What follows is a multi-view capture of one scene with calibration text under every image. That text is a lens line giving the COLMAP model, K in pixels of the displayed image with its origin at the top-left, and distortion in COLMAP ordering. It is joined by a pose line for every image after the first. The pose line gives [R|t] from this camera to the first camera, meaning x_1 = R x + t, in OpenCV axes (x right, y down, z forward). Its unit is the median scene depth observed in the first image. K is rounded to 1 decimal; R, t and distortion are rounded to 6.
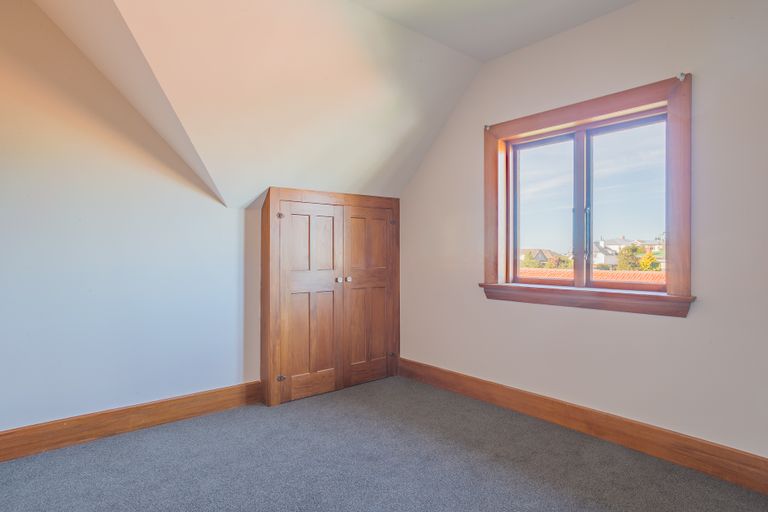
lens RADIAL K [[434.1, 0, 384.0], [0, 434.1, 256.0], [0, 0, 1]] dist [-0.047225, 0.054398]
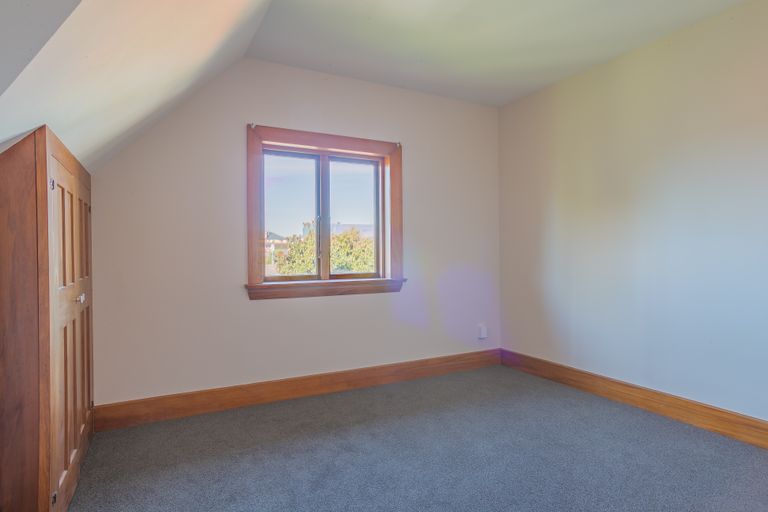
lens RADIAL K [[434.1, 0, 384.0], [0, 434.1, 256.0], [0, 0, 1]] dist [-0.047225, 0.054398]
pose [[0.211450, -0.012245, 0.977312, -0.734925], [0.011312, 0.999885, 0.010080, -0.008600], [-0.977323, 0.008924, 0.211565, 0.557864]]
